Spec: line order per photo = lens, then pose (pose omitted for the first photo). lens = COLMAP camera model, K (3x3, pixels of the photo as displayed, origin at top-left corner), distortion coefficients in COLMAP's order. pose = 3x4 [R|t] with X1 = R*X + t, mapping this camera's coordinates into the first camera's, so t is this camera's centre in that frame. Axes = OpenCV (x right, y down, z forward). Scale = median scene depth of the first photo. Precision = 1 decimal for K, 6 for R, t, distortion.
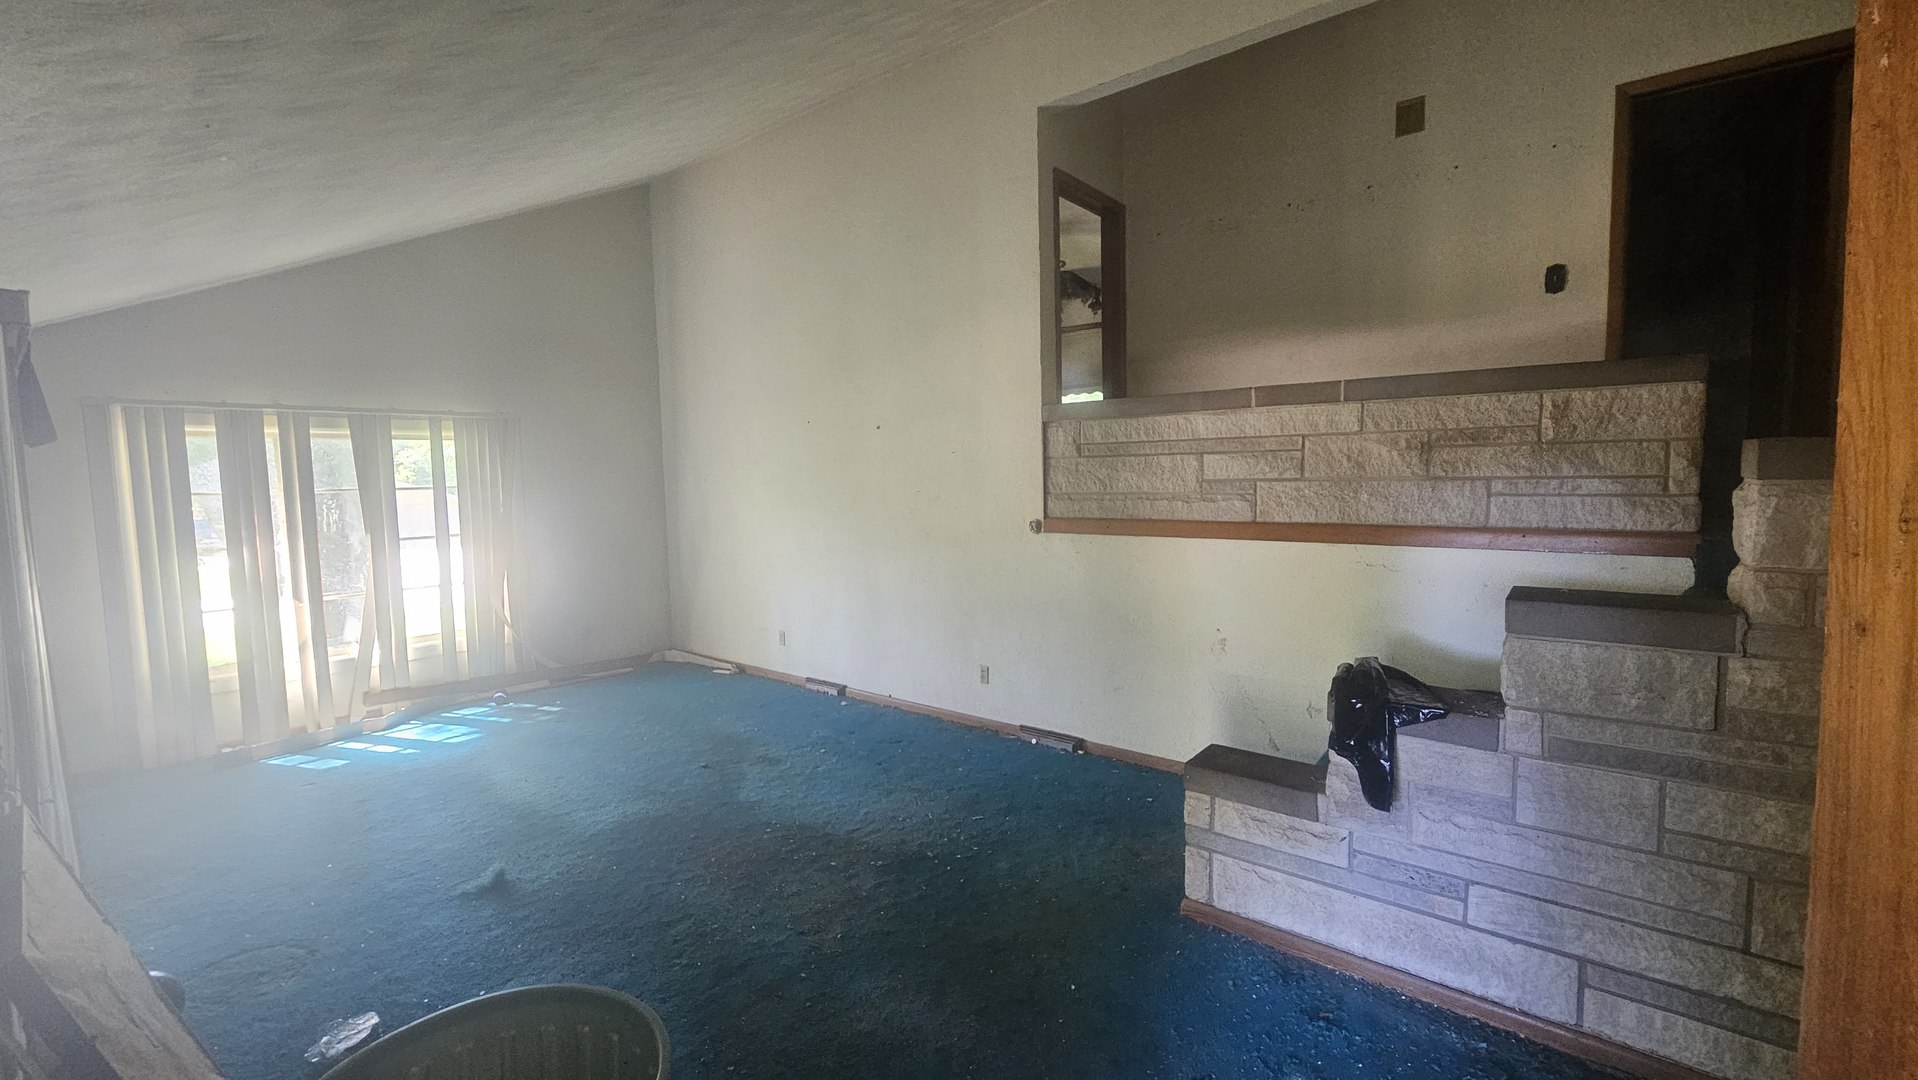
lens RADIAL K [[784.2, 0, 950.7], [0, 784.2, 534.0], [0, 0, 1]] dist [-0.004470, 0.000520]
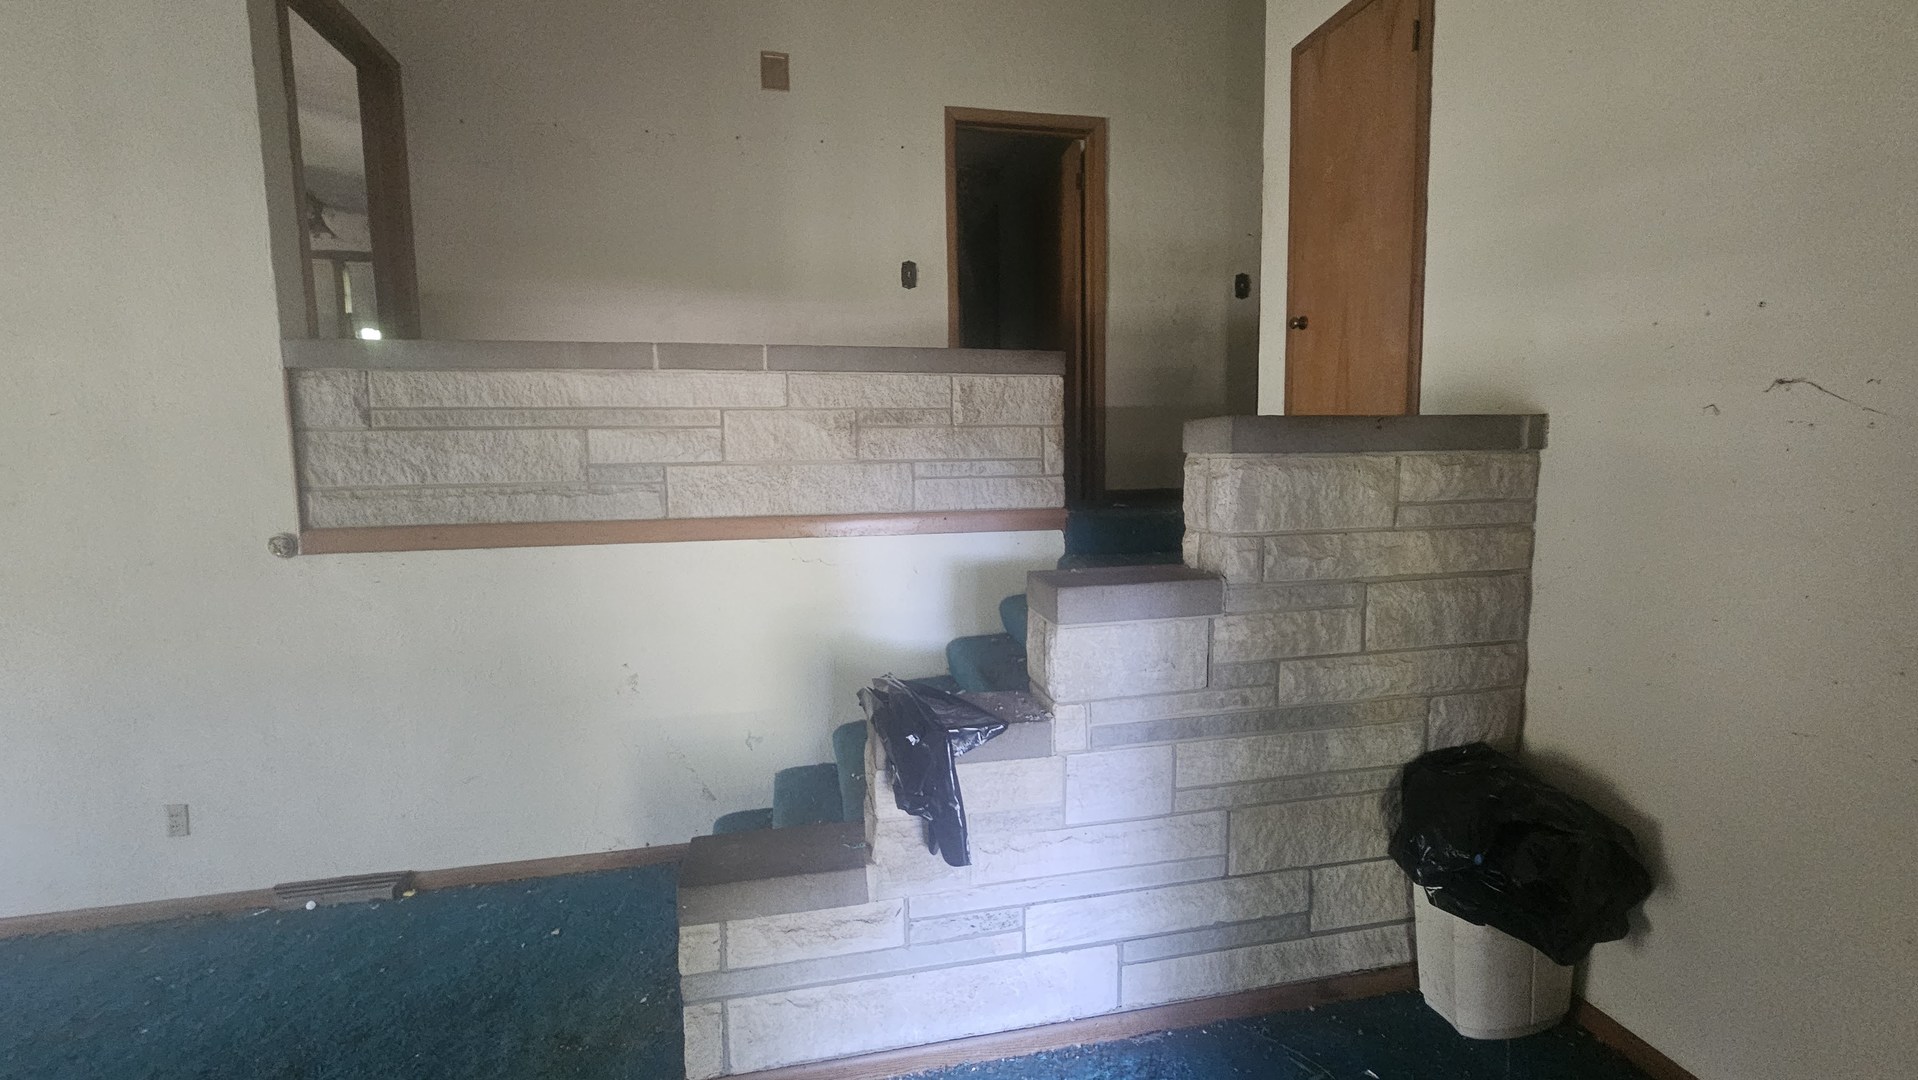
lens RADIAL K [[784.2, 0, 950.7], [0, 784.2, 534.0], [0, 0, 1]] dist [-0.004470, 0.000520]
pose [[0.631973, -0.064547, 0.772298, -0.038798], [0.061849, 0.997548, 0.032762, -0.009752], [-0.772518, 0.027061, 0.634415, 0.345261]]
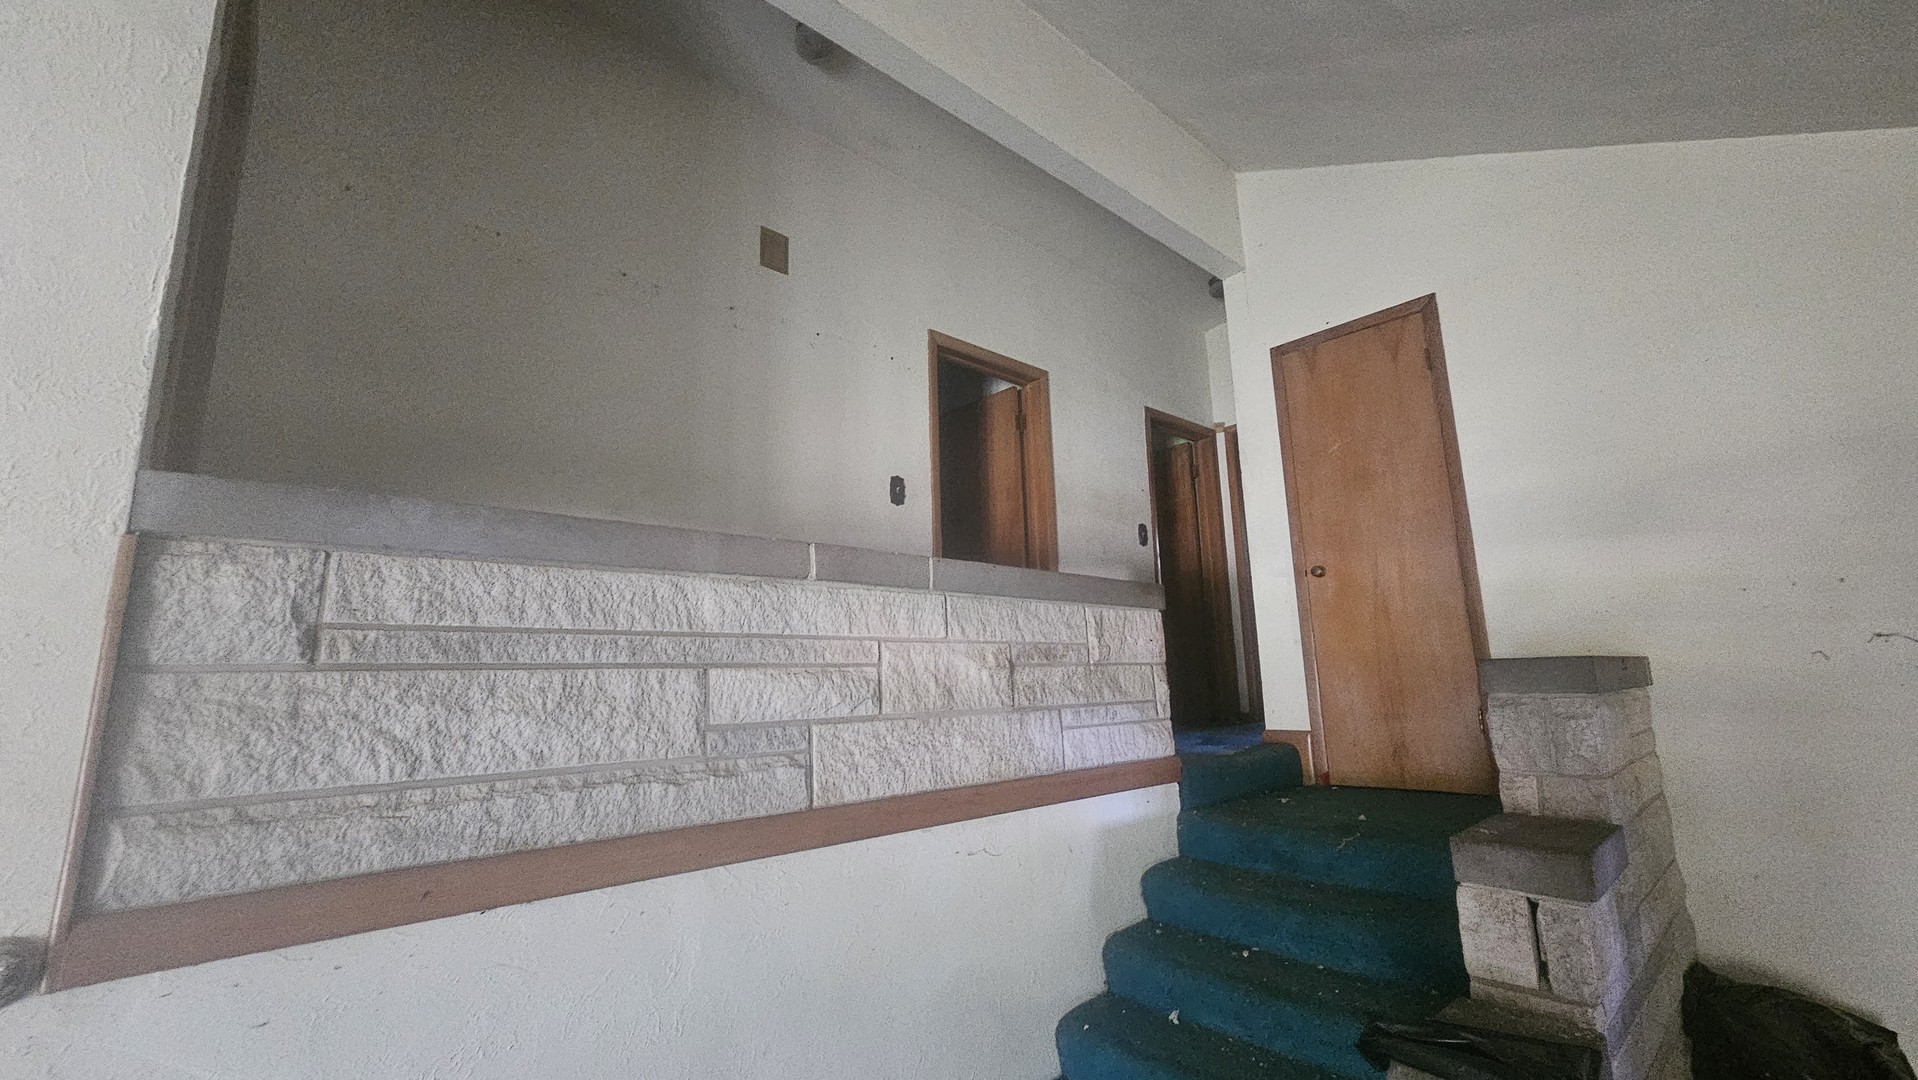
lens RADIAL K [[784.2, 0, 950.7], [0, 784.2, 534.0], [0, 0, 1]] dist [-0.004470, 0.000520]
pose [[0.149493, 0.199968, 0.968331, -0.132190], [0.101379, 0.971075, -0.216186, -0.080065], [-0.983552, 0.130487, 0.124896, 0.976699]]
